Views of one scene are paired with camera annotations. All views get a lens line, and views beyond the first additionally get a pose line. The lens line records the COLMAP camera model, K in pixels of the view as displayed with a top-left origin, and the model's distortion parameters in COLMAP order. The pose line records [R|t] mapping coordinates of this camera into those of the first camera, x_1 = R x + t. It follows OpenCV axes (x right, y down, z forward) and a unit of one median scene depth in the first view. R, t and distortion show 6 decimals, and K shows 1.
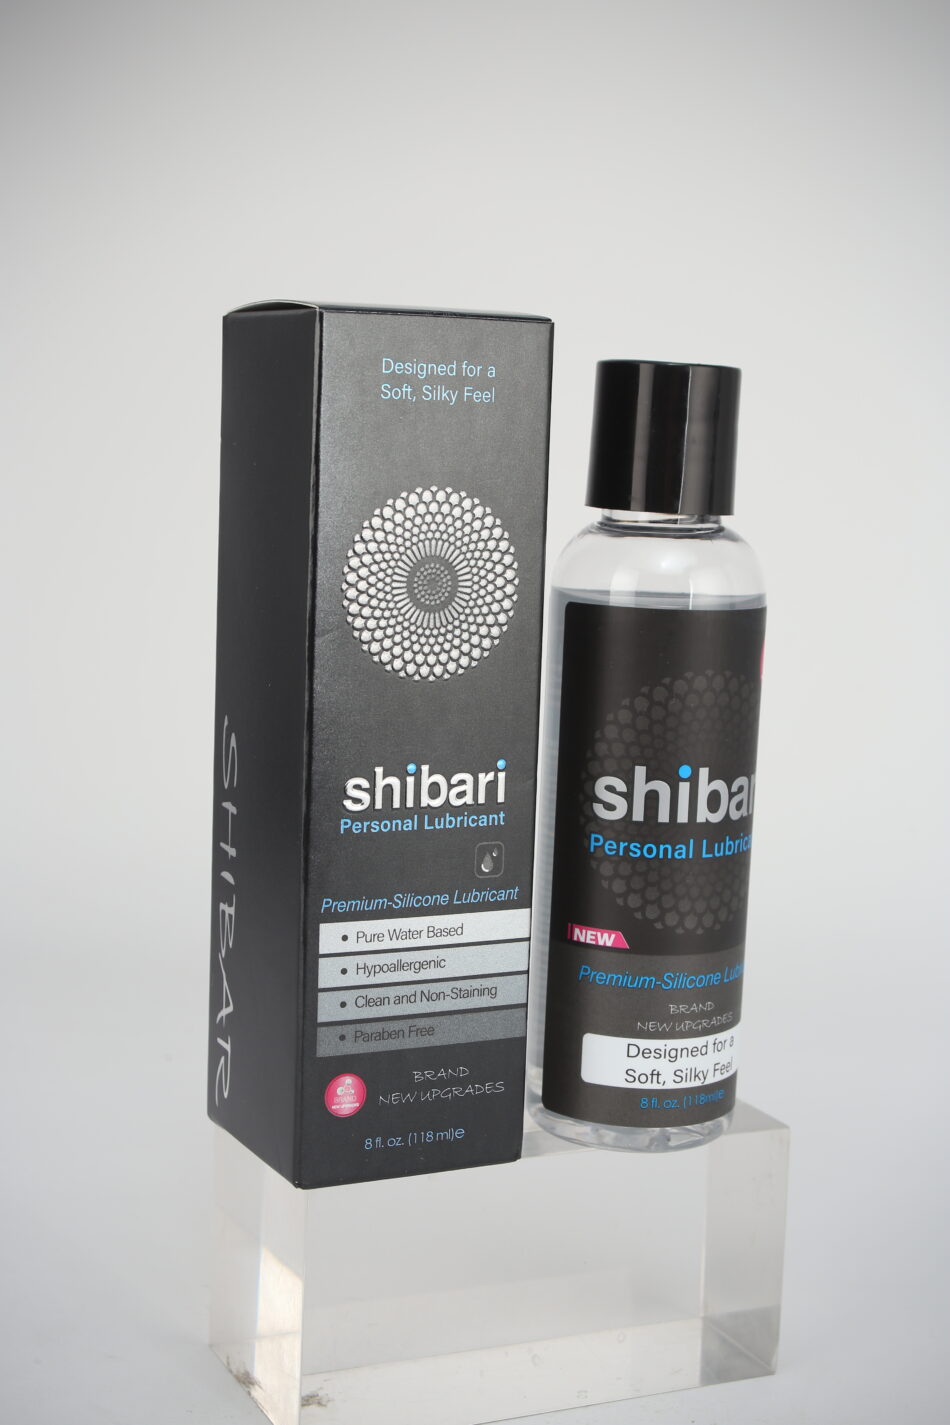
lens RADIAL K [[2273.6, 0, 475.0], [0, 2273.6, 712.5], [0, 0, 1]] dist [0.036154, 0.003678]
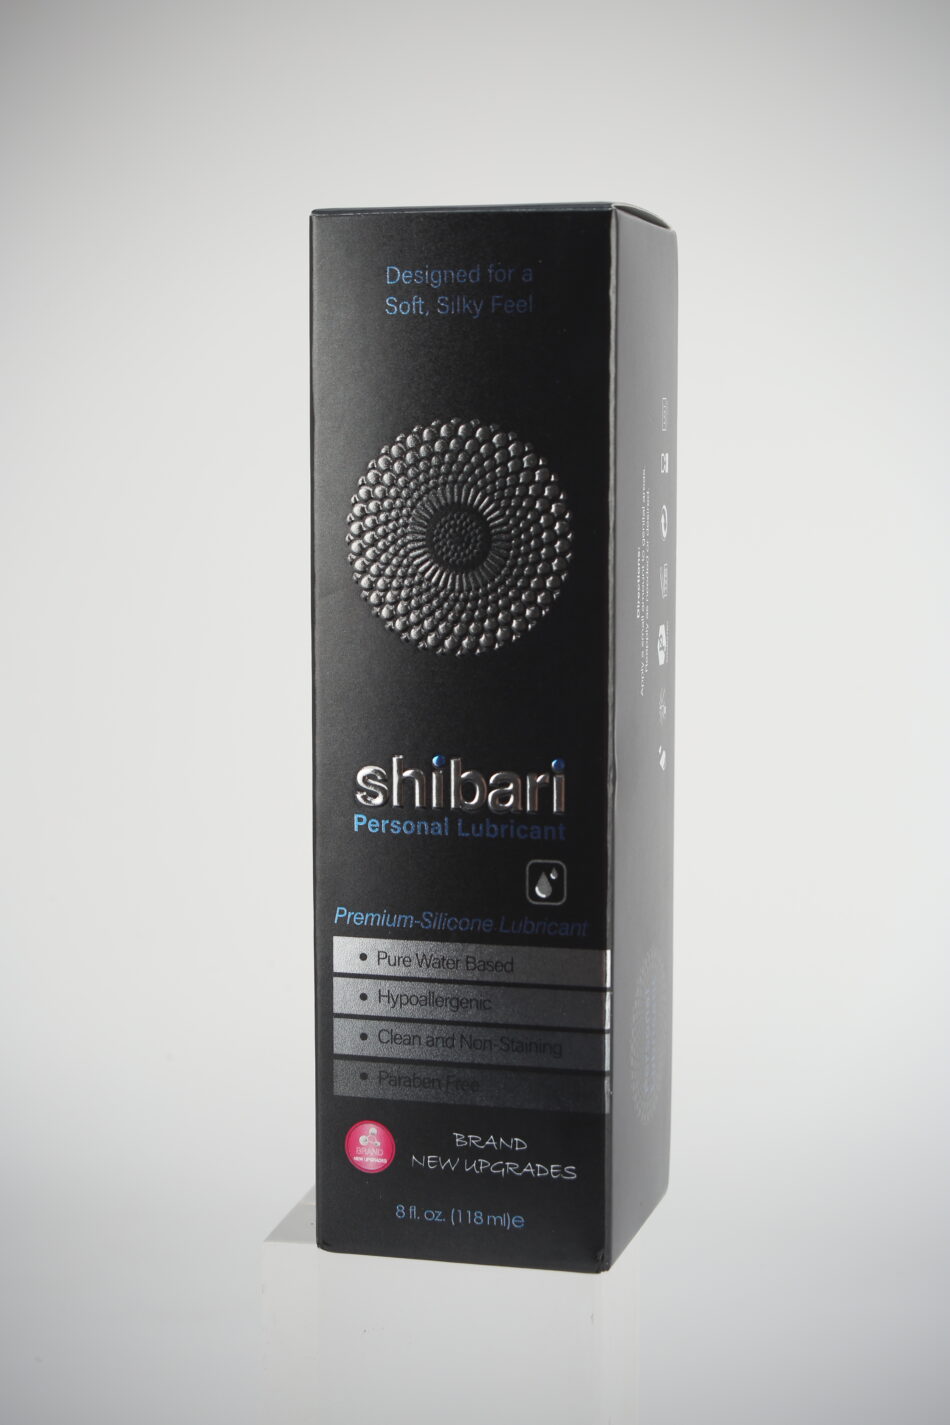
lens RADIAL K [[2720.5, 0, 475.0], [0, 2720.5, 712.5], [0, 0, 1]] dist [0.094502, 0.031679]
pose [[0.748744, 0.036015, -0.661881, 0.635279], [-0.063341, 0.997841, -0.017358, 0.023596], [0.659826, 0.054921, 0.749408, 0.264982]]
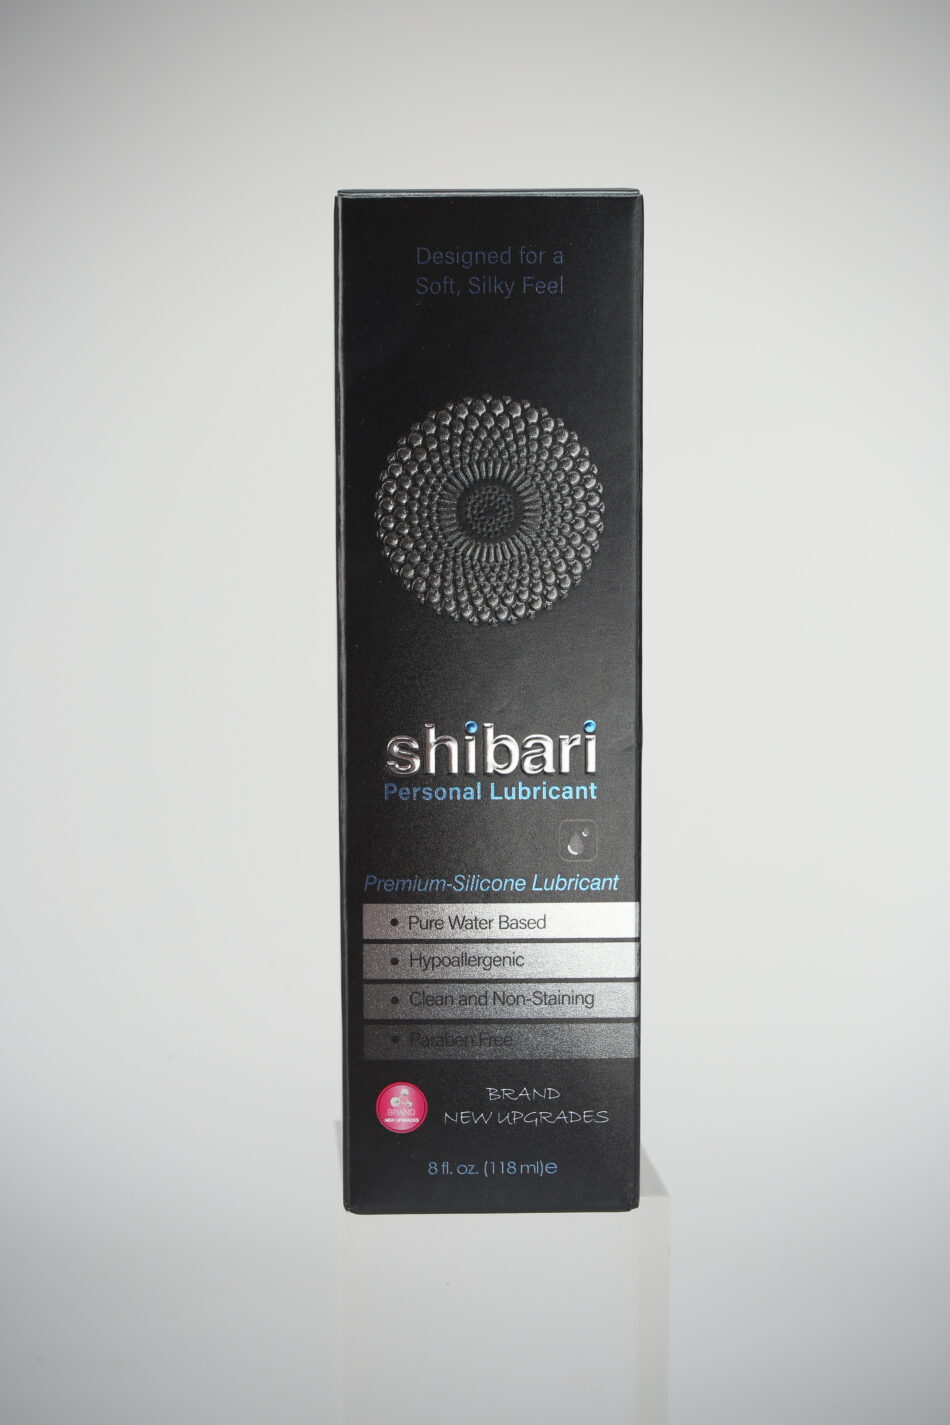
lens RADIAL K [[2720.5, 0, 475.0], [0, 2720.5, 712.5], [0, 0, 1]] dist [0.094502, 0.031679]
pose [[0.905777, 0.008228, -0.423675, 0.405176], [-0.022519, 0.999333, -0.028736, 0.048359], [0.423156, 0.035569, 0.905358, 0.075458]]
